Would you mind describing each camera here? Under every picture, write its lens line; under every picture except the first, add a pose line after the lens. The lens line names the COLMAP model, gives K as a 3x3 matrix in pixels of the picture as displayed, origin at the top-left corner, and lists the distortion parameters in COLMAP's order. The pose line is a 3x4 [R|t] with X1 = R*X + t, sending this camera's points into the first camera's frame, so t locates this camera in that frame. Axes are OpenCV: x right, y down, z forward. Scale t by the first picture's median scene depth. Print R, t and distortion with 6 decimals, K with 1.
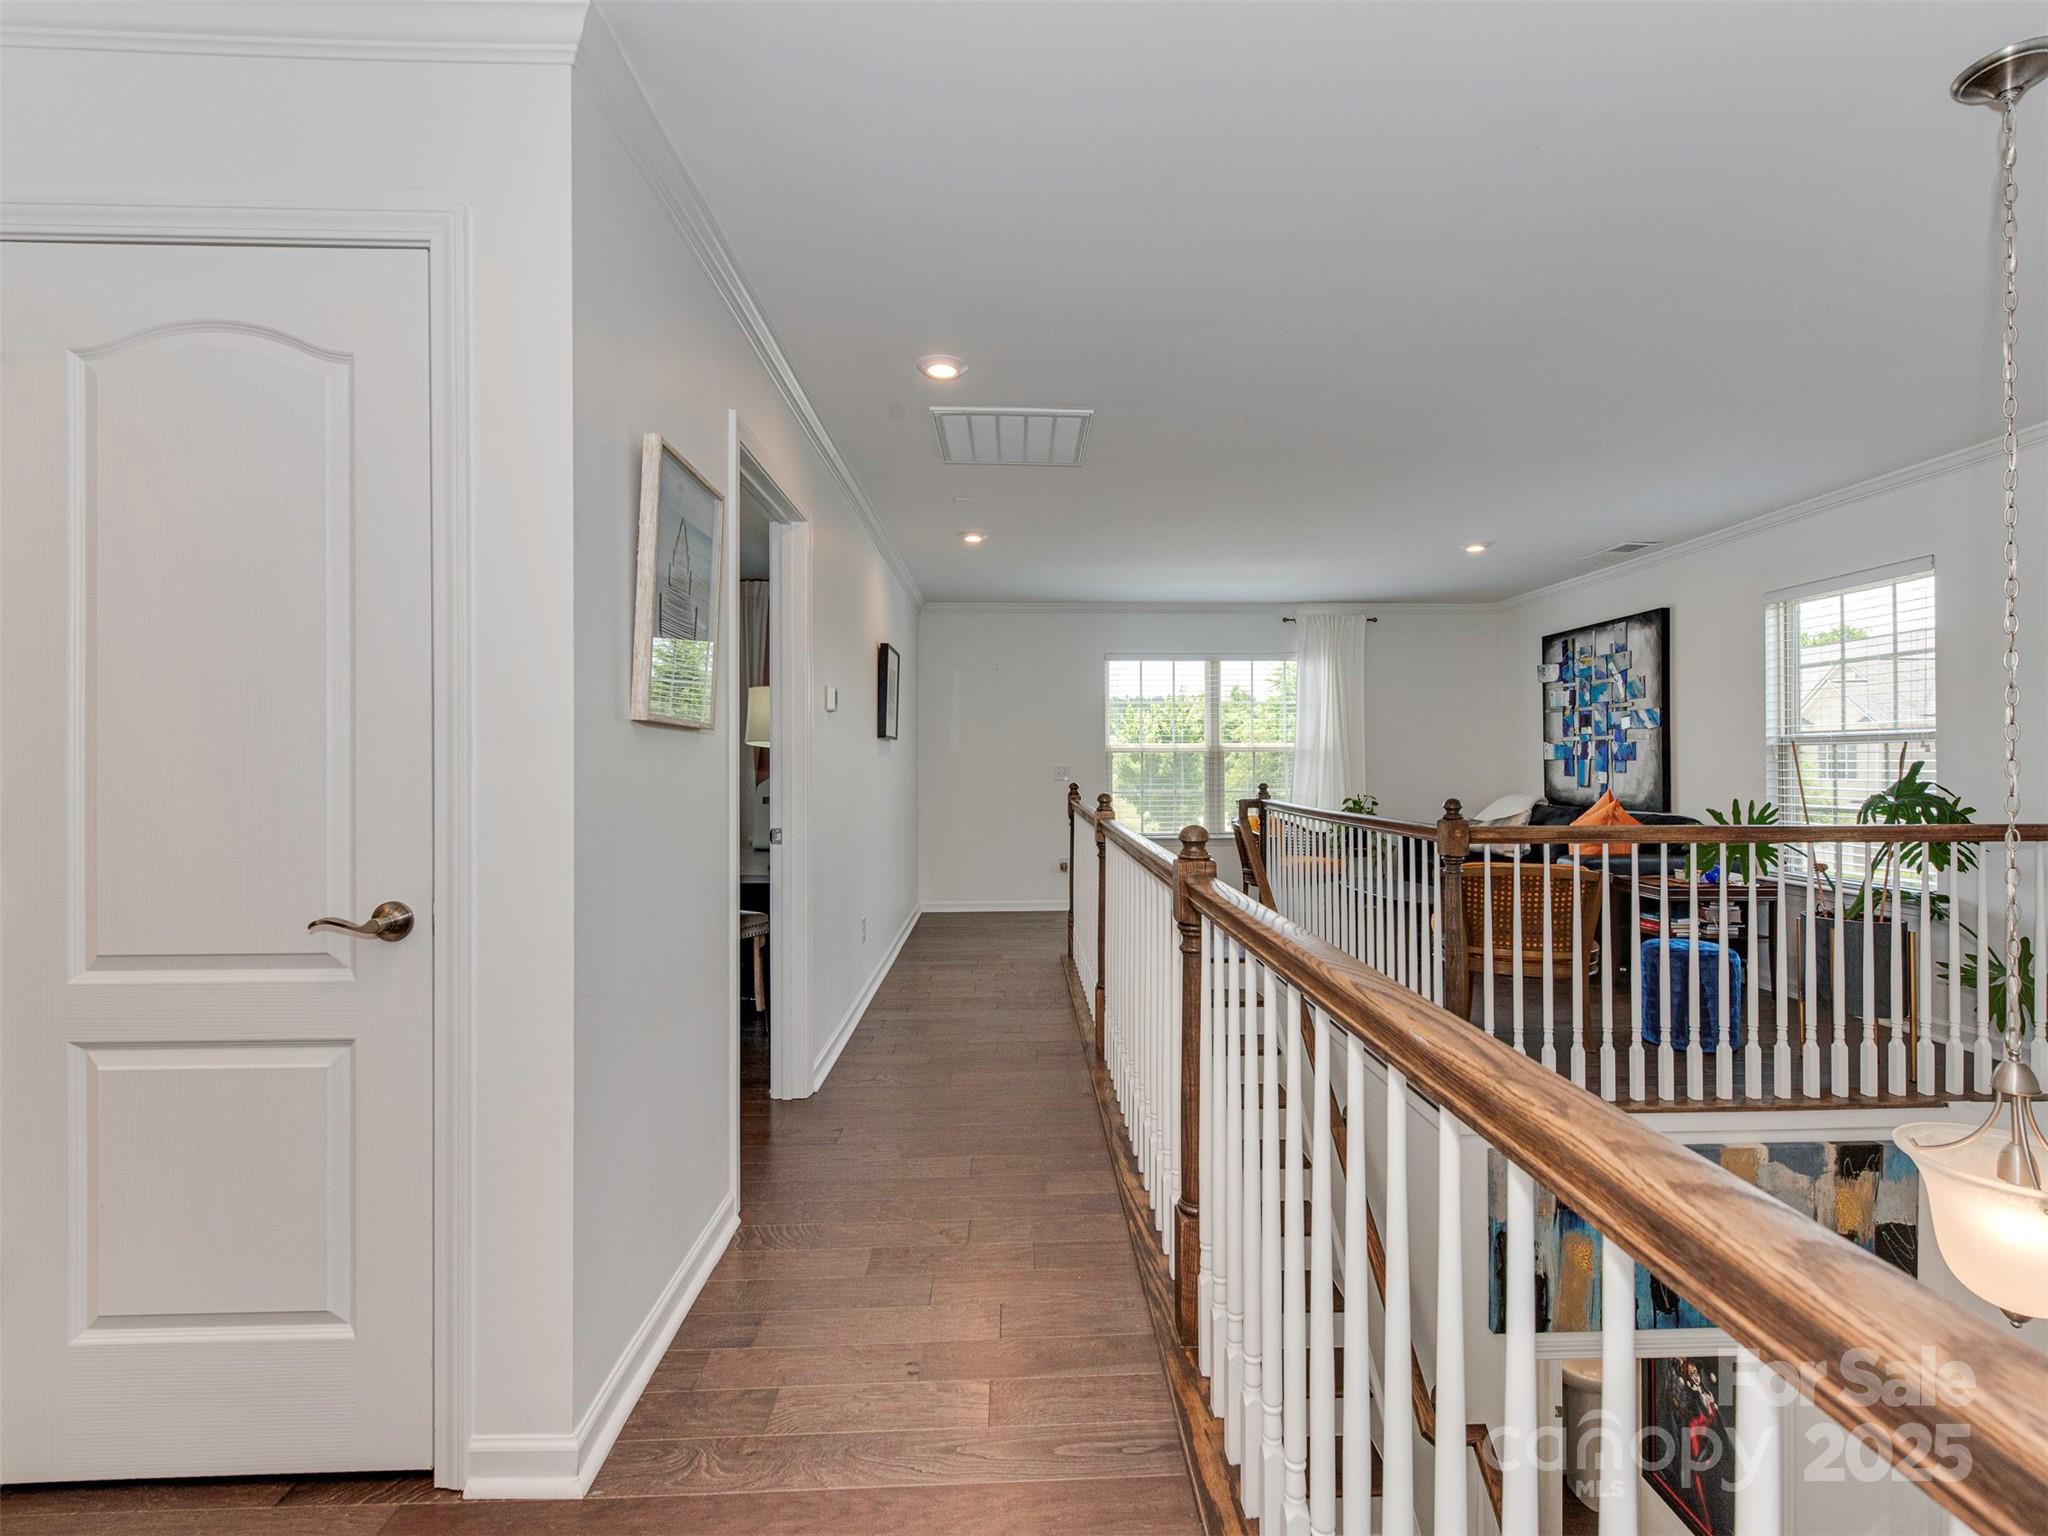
lens RADIAL K [[911.7, 0, 1027.6], [0, 911.7, 762.6], [0, 0, 1]] dist [0.009045, -0.003003]
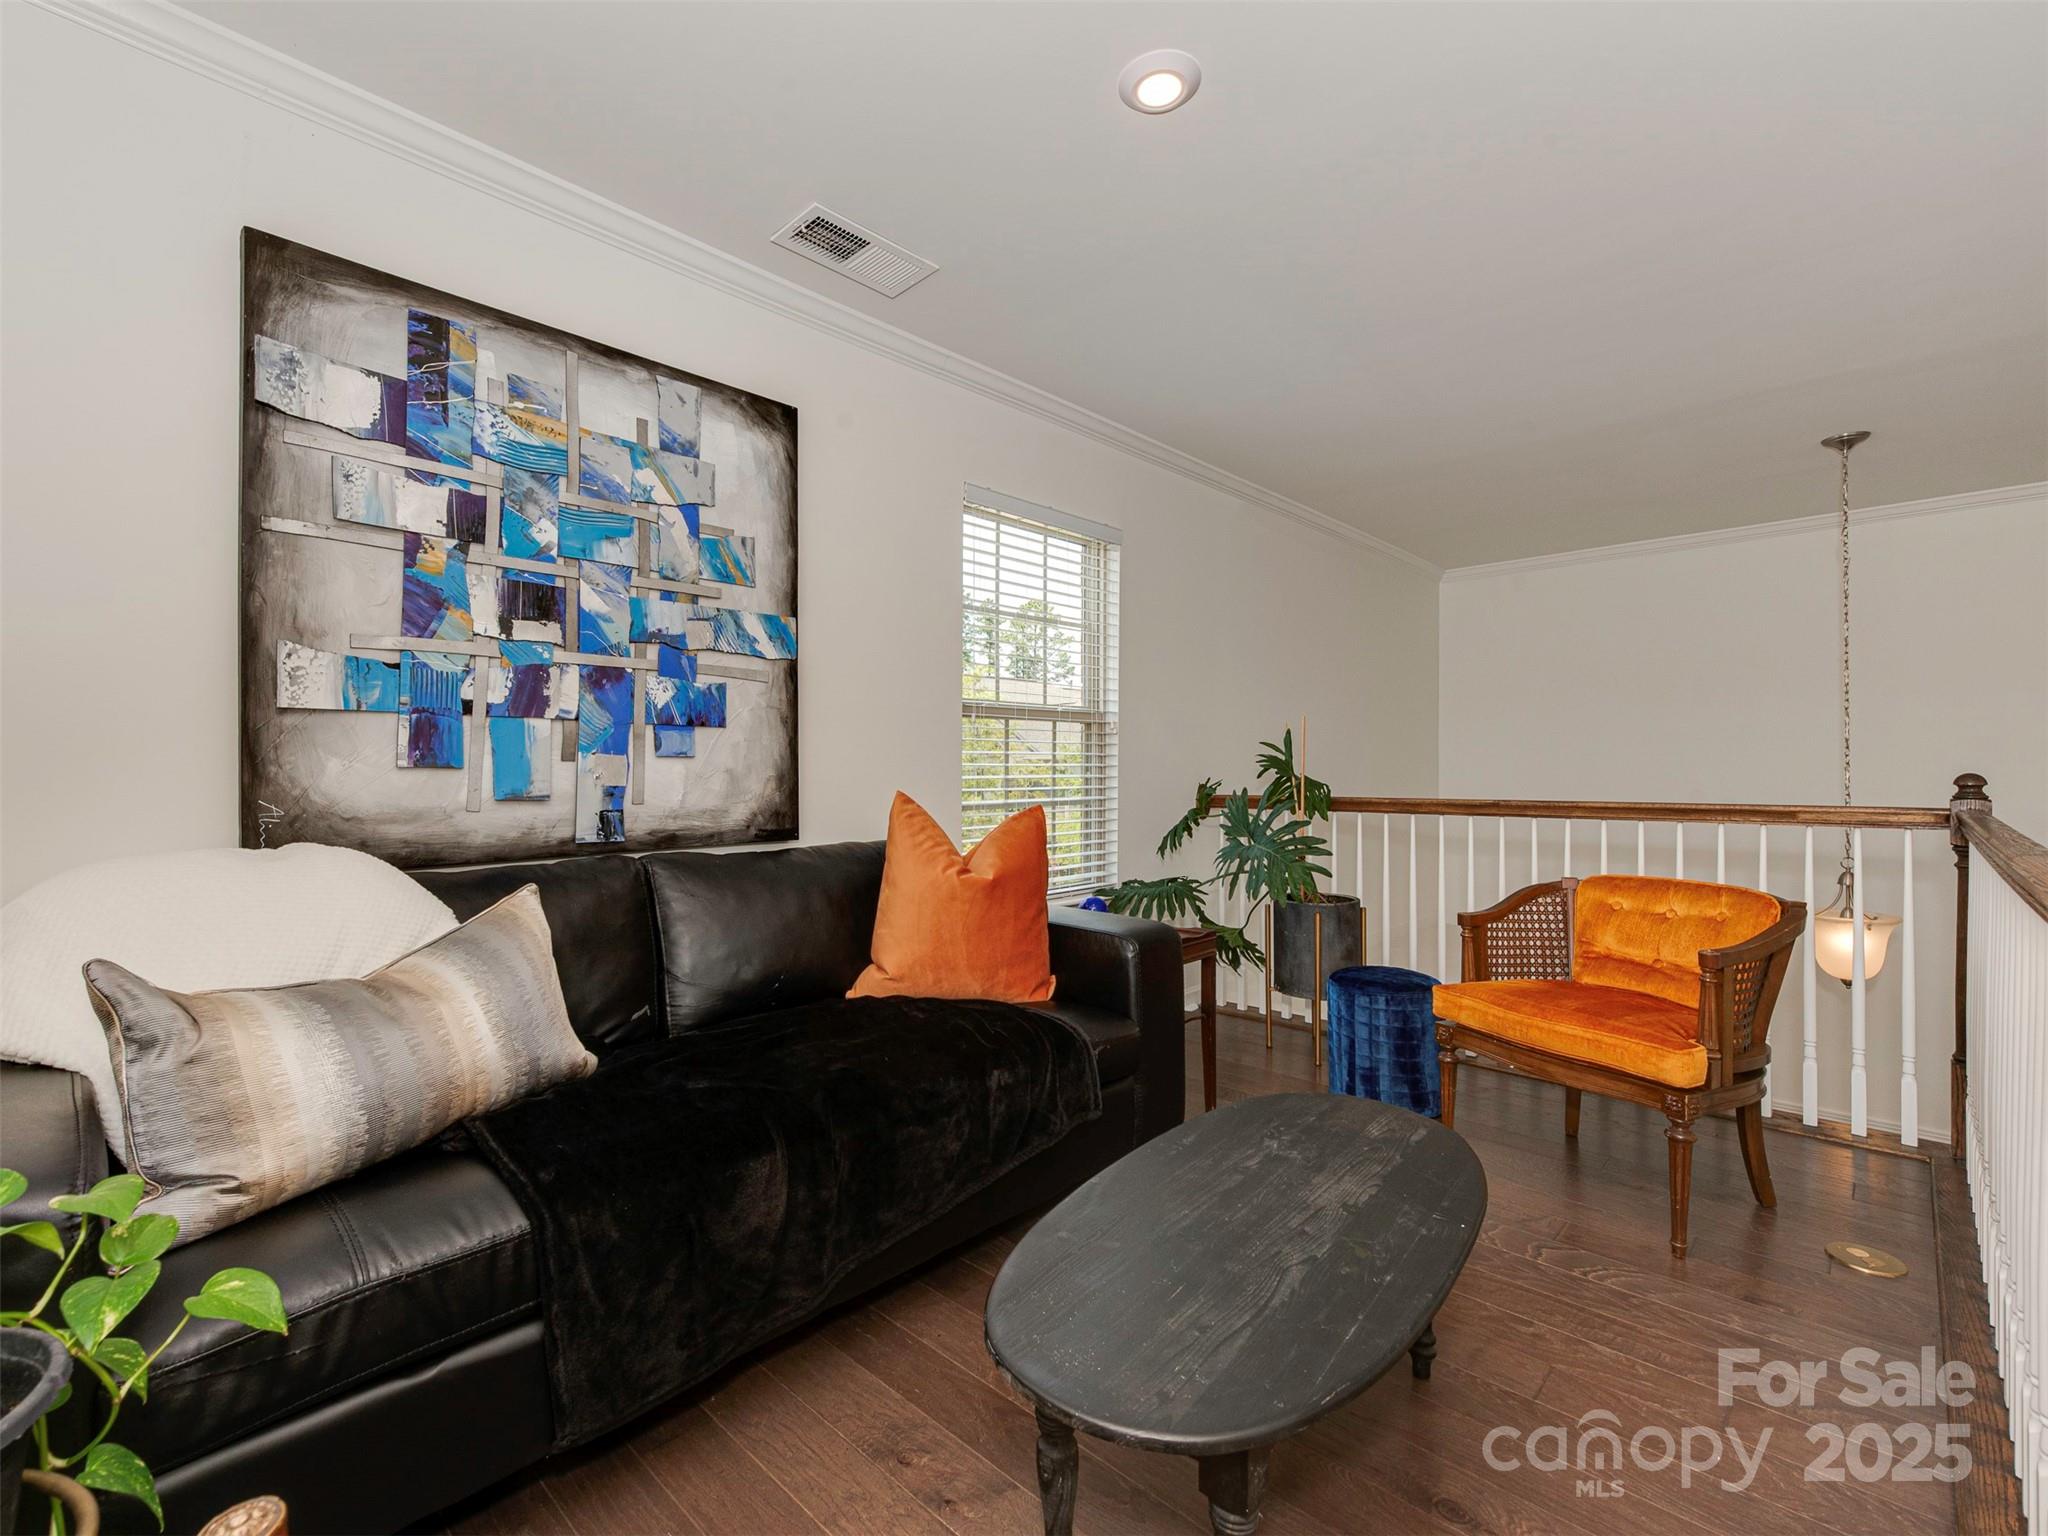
lens RADIAL K [[911.7, 0, 1026.9], [0, 911.7, 772.3], [0, 0, 1]] dist [0.009045, -0.003003]
pose [[-0.711163, 0.008157, 0.702980, 0.253996], [0.007106, 0.999965, -0.004414, 0.020104], [-0.702991, 0.001857, -0.711196, 1.145327]]
